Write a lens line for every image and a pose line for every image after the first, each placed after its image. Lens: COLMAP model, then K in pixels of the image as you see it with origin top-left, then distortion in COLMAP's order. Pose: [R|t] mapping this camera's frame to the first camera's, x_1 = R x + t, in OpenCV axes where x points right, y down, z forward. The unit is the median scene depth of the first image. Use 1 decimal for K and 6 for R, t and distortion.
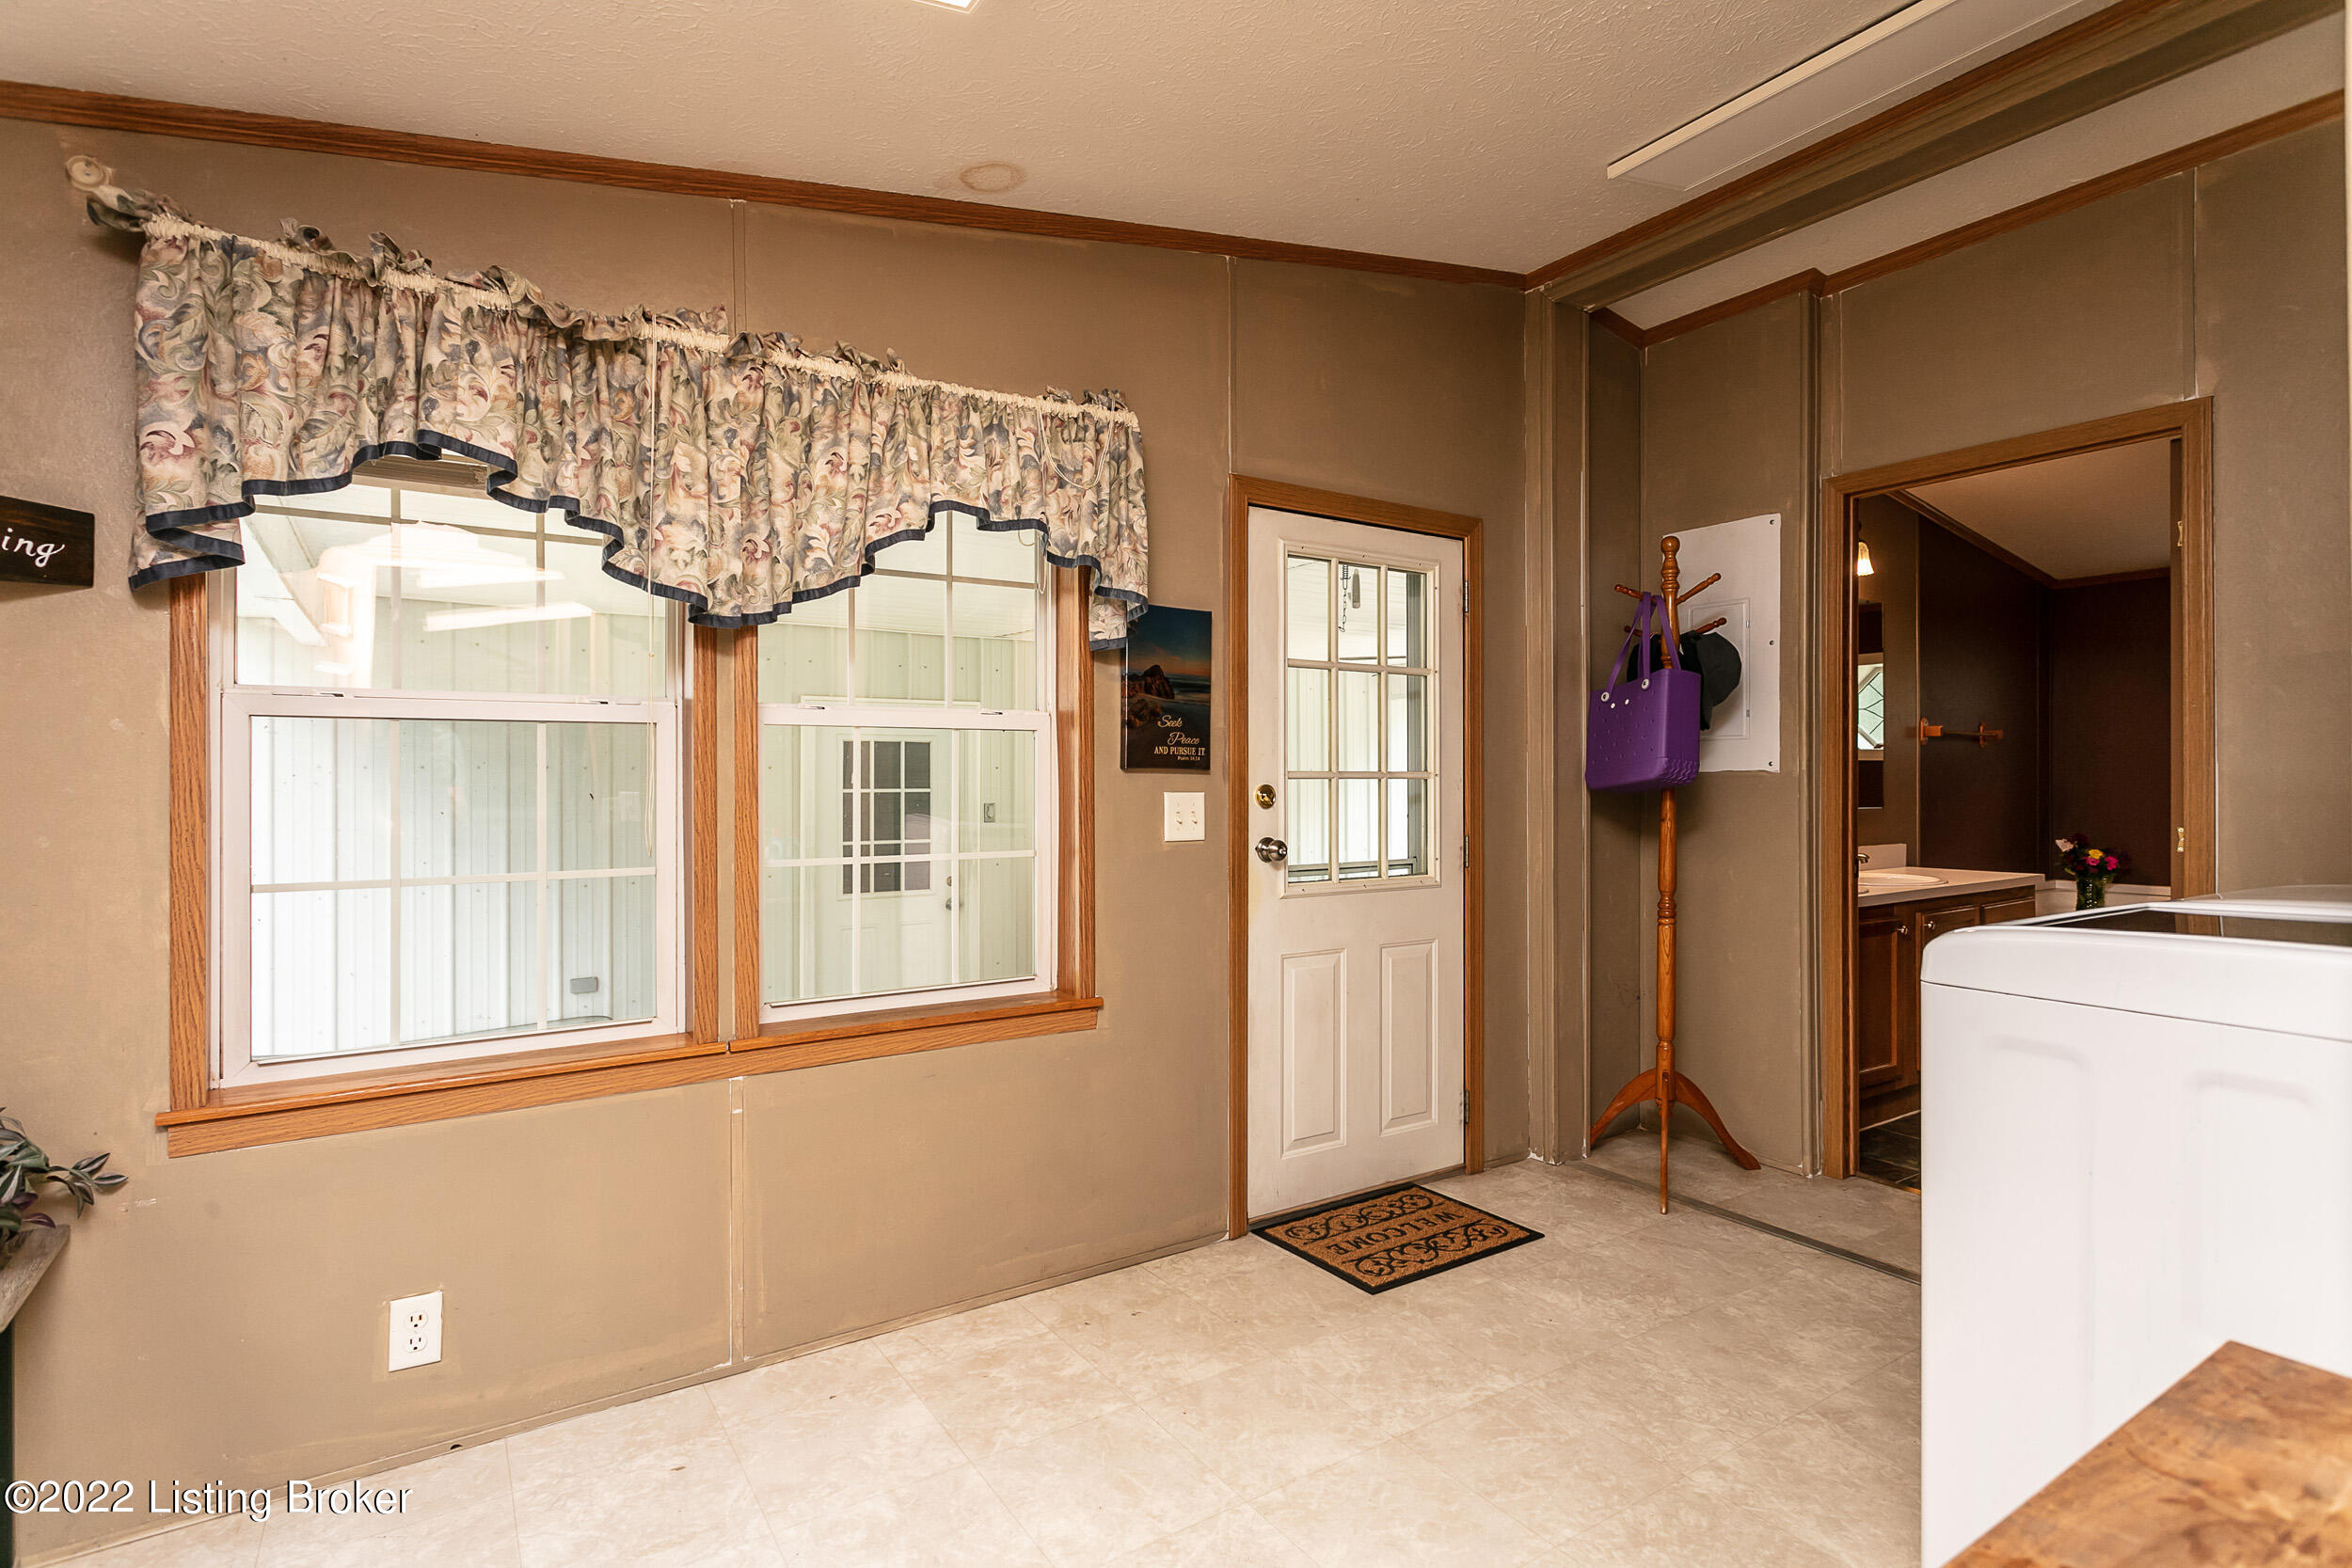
lens RADIAL K [[1132.9, 0, 1176.0], [0, 1132.9, 784.0], [0, 0, 1]] dist [-0.024146, 0.000184]
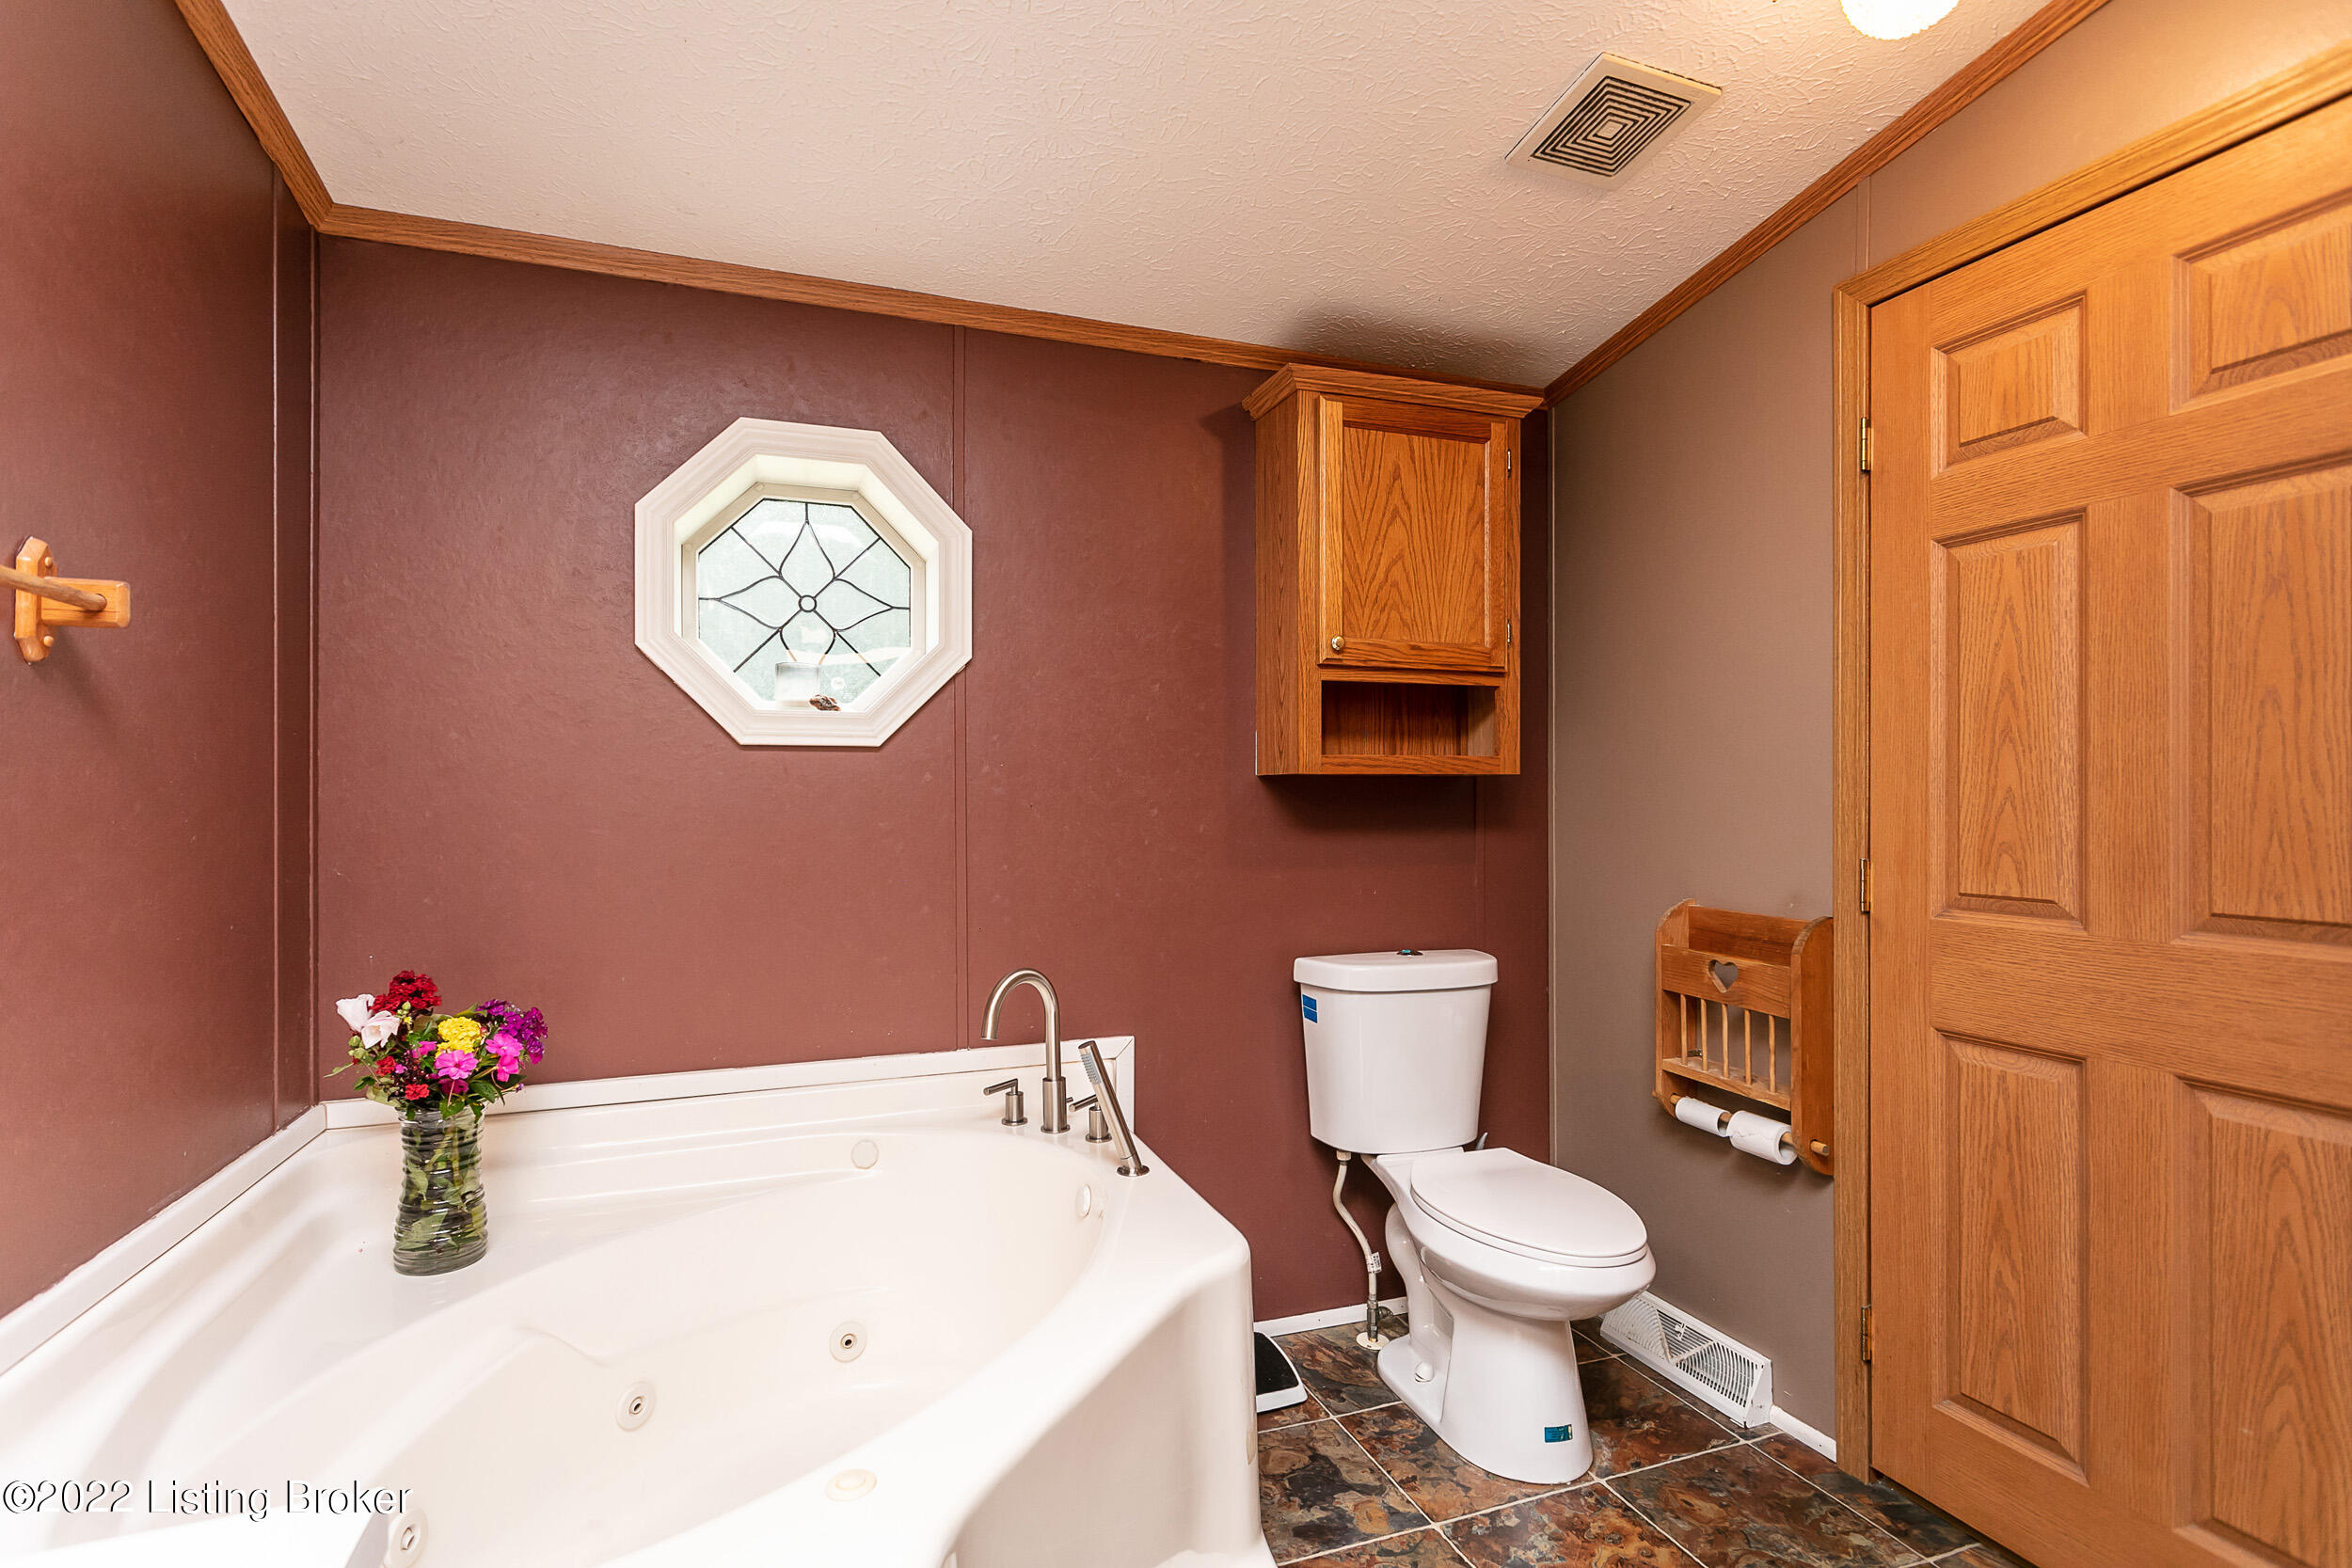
lens RADIAL K [[1132.9, 0, 1176.0], [0, 1132.9, 784.0], [0, 0, 1]] dist [-0.024146, 0.000184]
pose [[0.213647, 0.005848, 0.976893, 0.547575], [0.000511, 0.999981, -0.006098, -0.008446], [-0.976911, 0.001802, 0.213640, 0.723026]]
